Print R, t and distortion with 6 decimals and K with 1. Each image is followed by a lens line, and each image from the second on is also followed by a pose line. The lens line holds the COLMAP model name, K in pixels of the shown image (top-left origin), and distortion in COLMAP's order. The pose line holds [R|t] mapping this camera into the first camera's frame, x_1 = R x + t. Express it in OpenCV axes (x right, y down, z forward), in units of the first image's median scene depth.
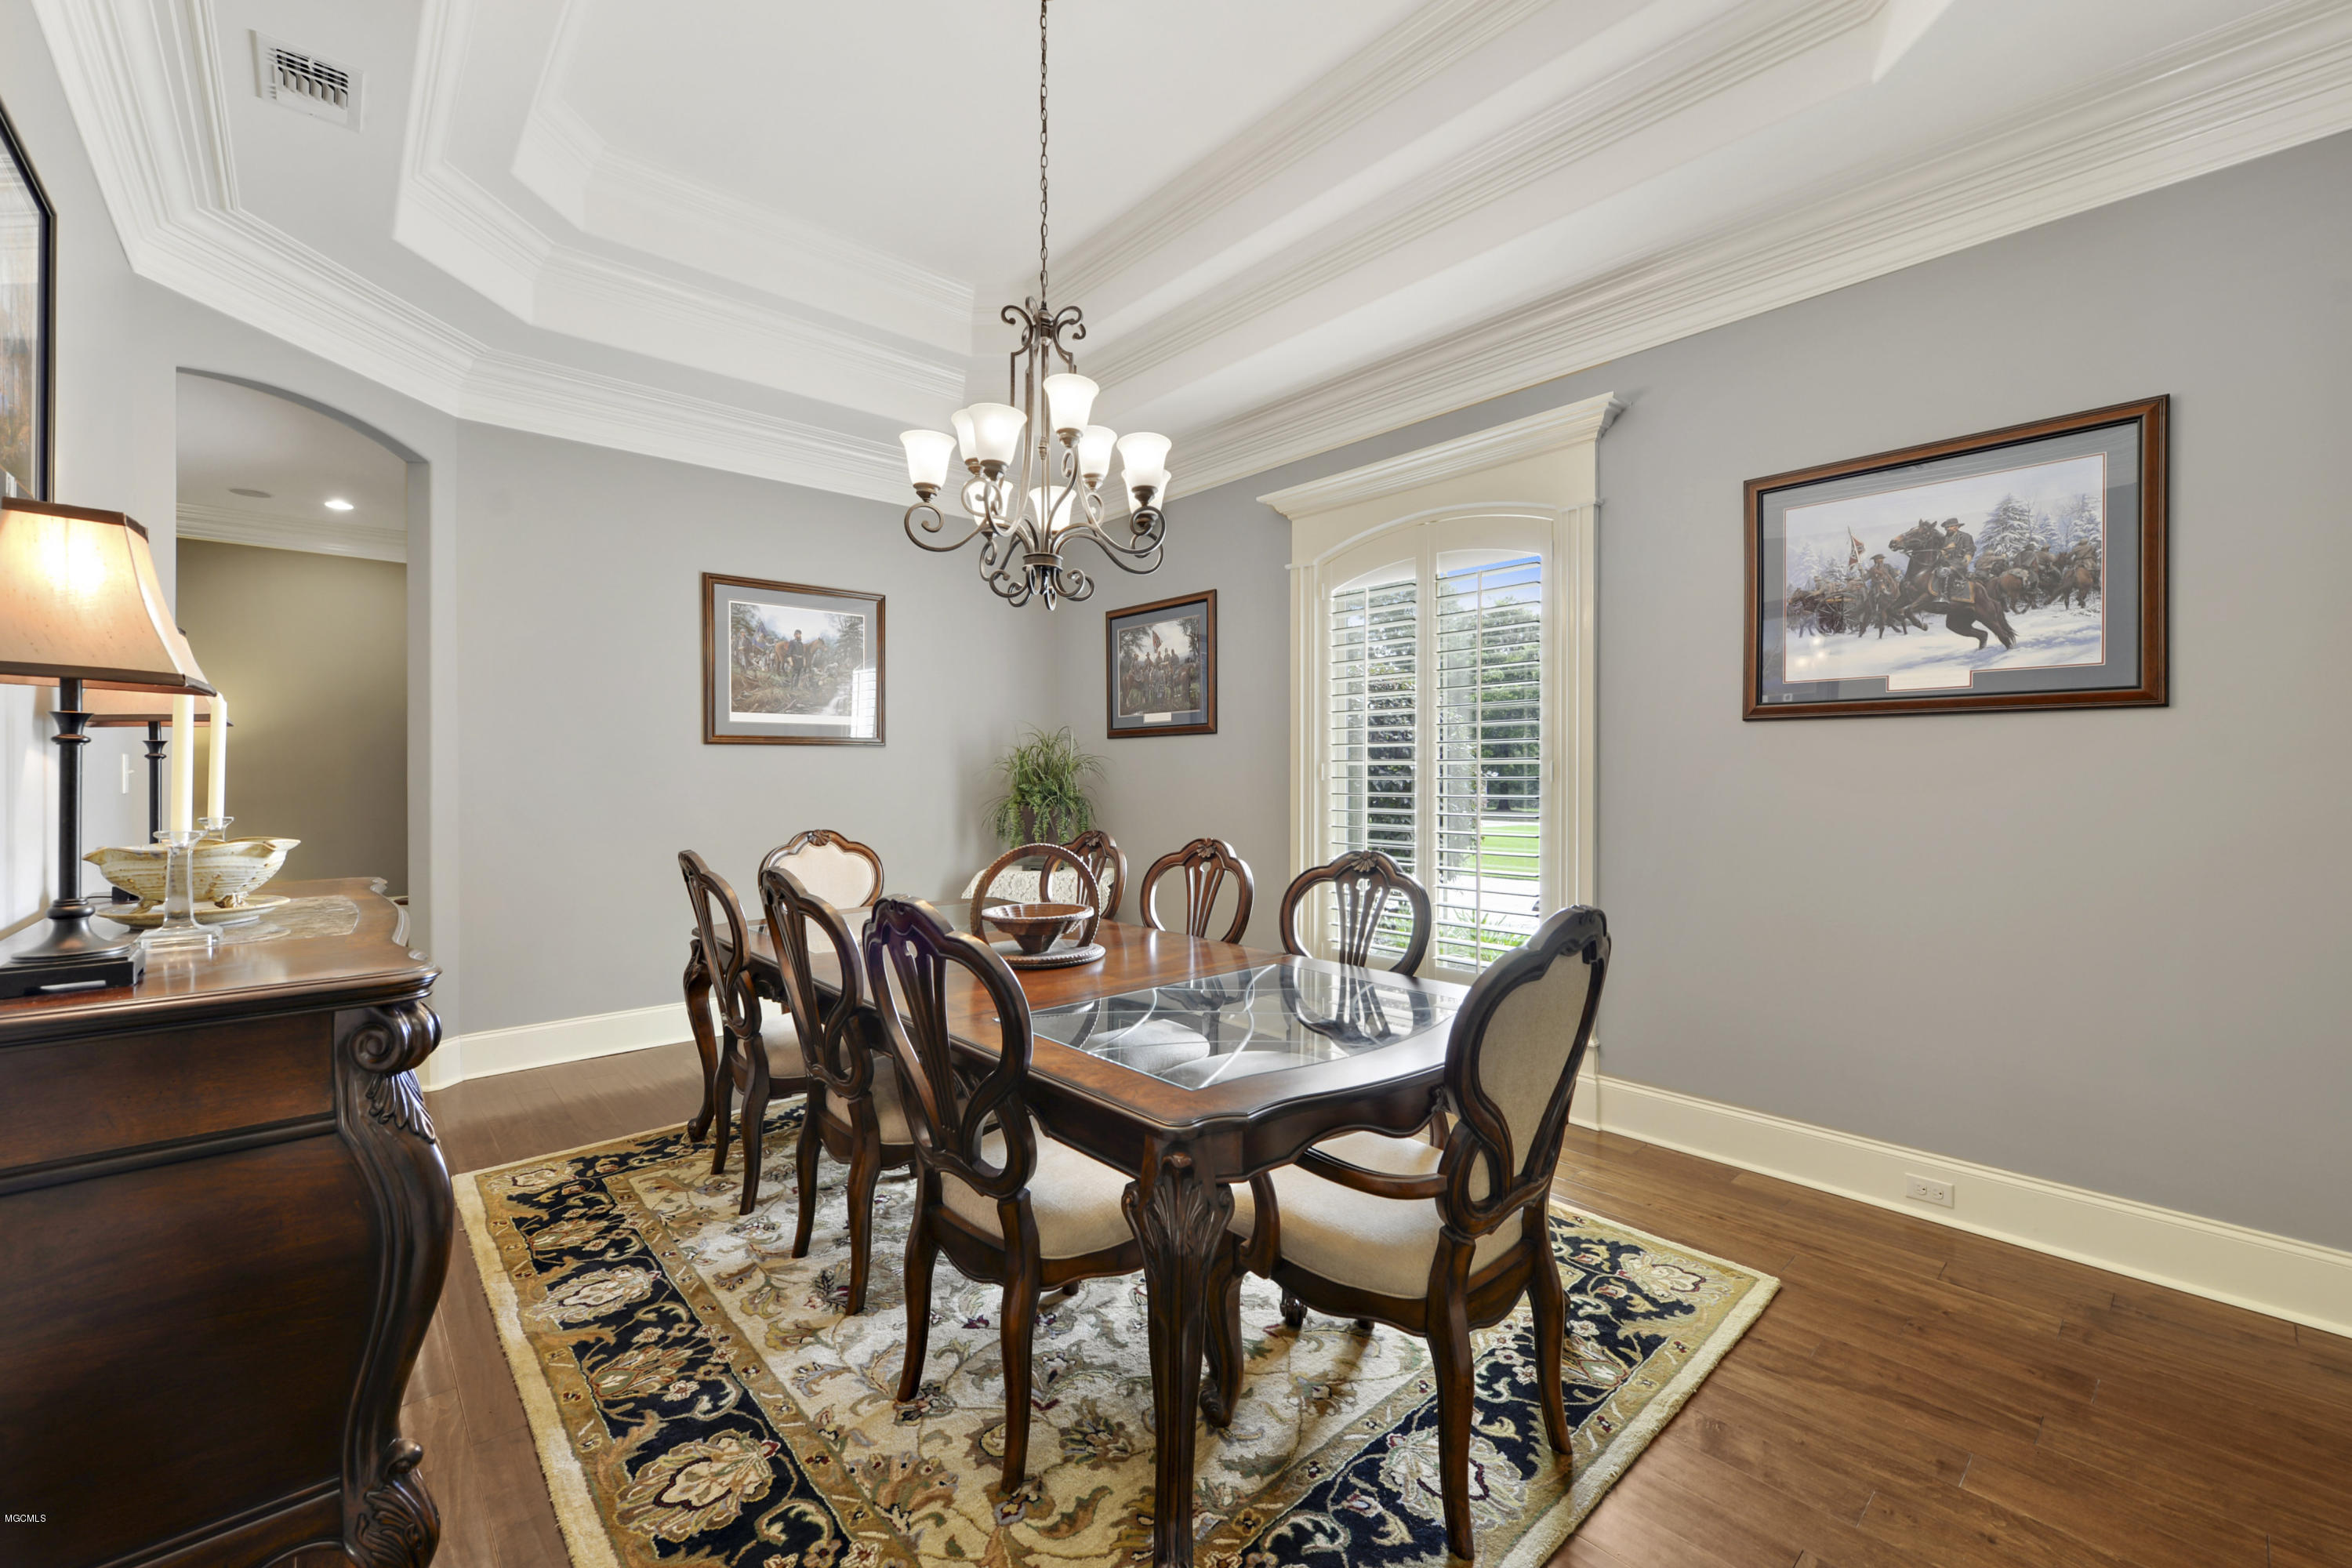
lens RADIAL K [[961.1, 0, 1163.8], [0, 961.1, 760.4], [0, 0, 1]] dist [0.013937, 0.000047]
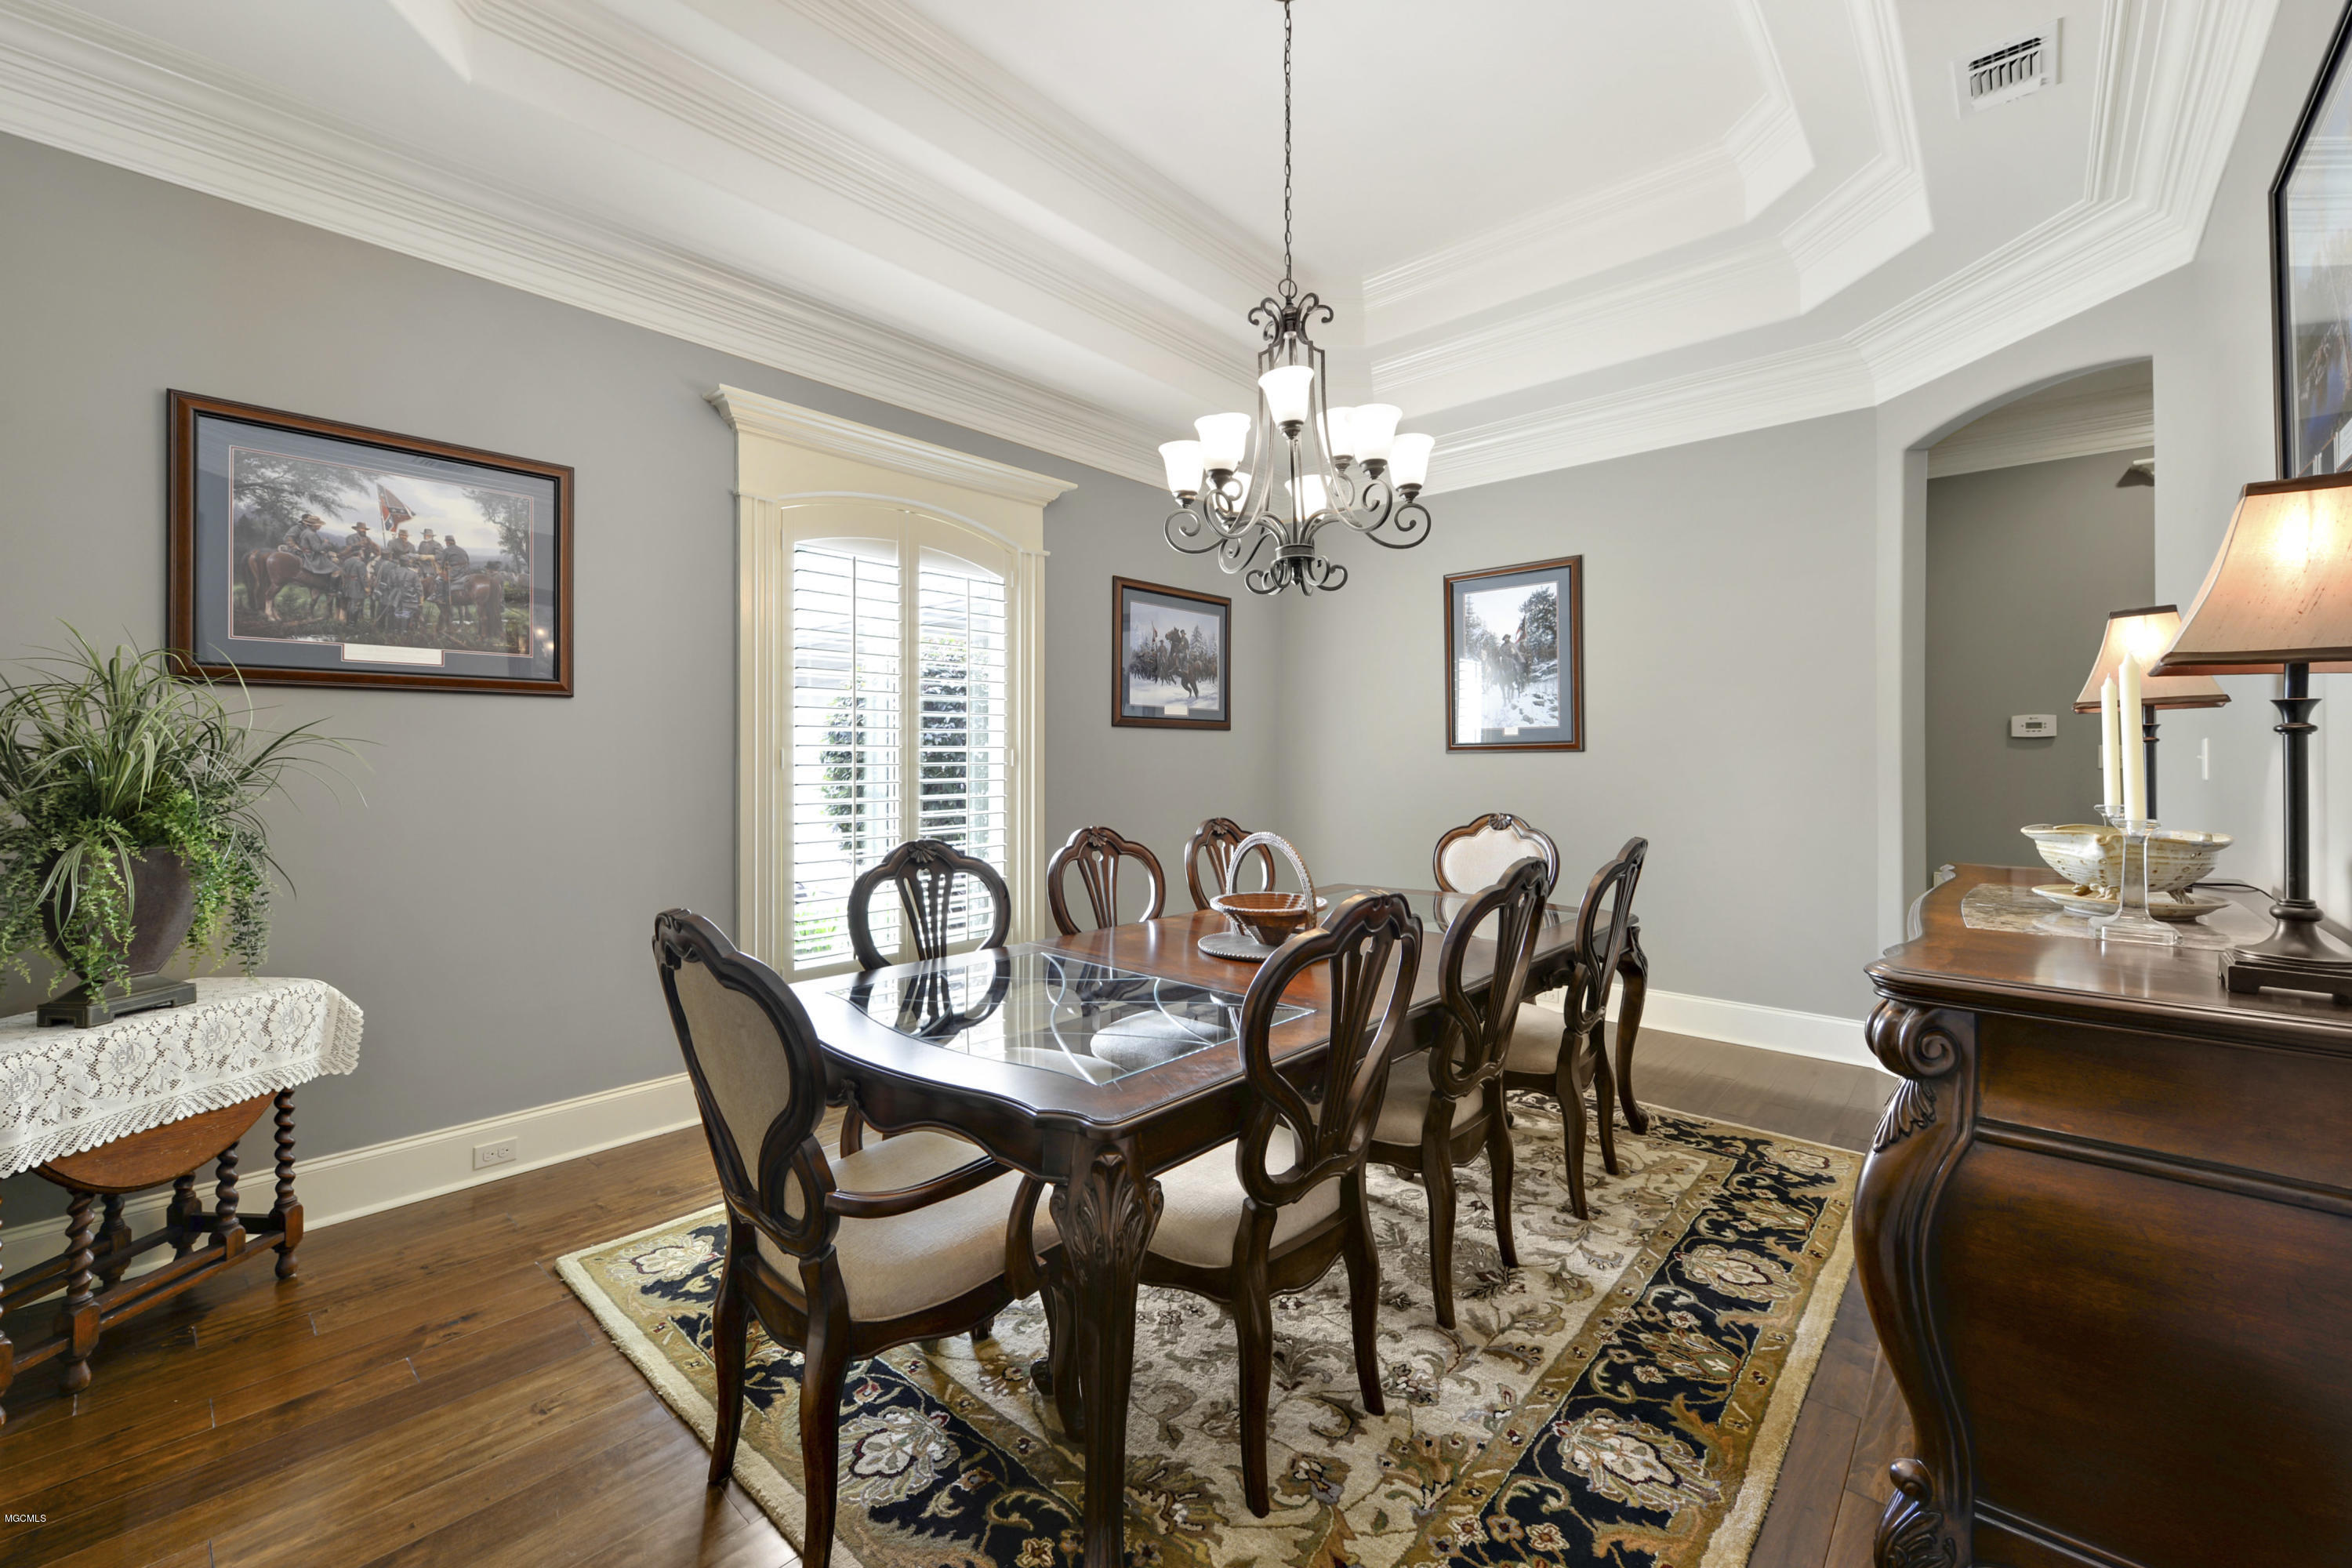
lens RADIAL K [[942.0, 0, 1165.9], [0, 942.0, 767.4], [0, 0, 1]] dist [-0.003410, -0.000410]
pose [[-0.108805, -0.008548, 0.994026, -1.334680], [-0.009209, 0.999929, 0.007590, 0.019890], [-0.994020, -0.008328, -0.108876, 1.529209]]
